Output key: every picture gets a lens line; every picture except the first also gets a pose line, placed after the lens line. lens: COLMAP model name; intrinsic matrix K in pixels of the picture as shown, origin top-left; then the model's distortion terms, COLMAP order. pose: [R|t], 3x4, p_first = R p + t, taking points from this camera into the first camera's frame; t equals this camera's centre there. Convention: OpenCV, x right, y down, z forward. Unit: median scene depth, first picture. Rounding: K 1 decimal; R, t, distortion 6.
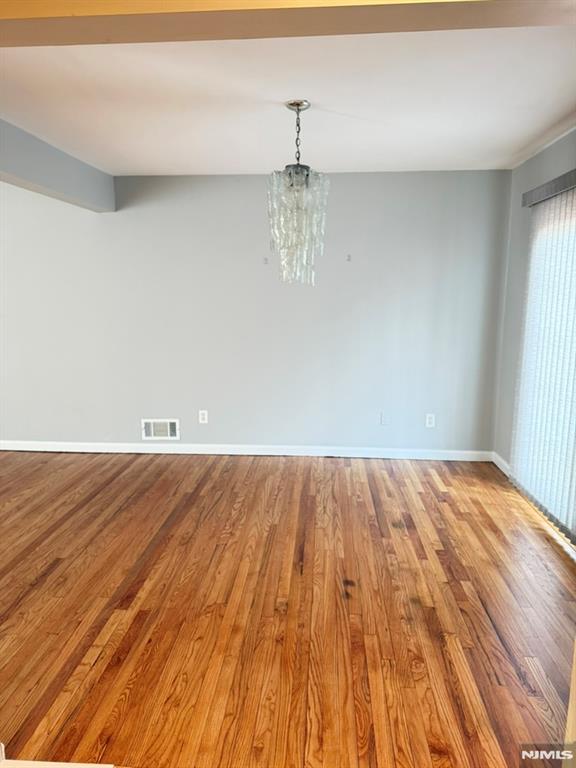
lens RADIAL K [[545.5, 0, 287.7], [0, 545.5, 381.7], [0, 0, 1]] dist [0.056278, -0.041149]
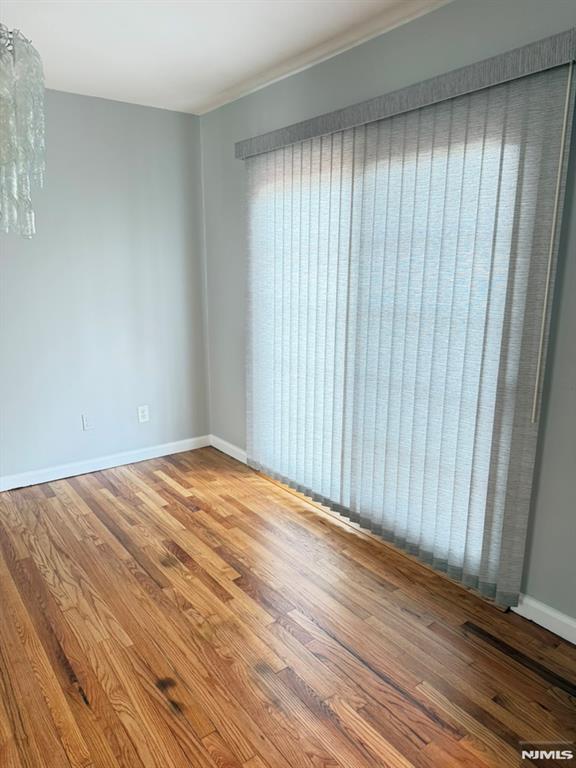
lens RADIAL K [[545.5, 0, 288.2], [0, 545.5, 385.5], [0, 0, 1]] dist [0.056278, -0.041149]
pose [[0.764061, -0.153833, 0.626535, -0.116551], [0.111504, 0.988029, 0.106611, -0.048681], [-0.635435, -0.011596, 0.772068, 0.286817]]
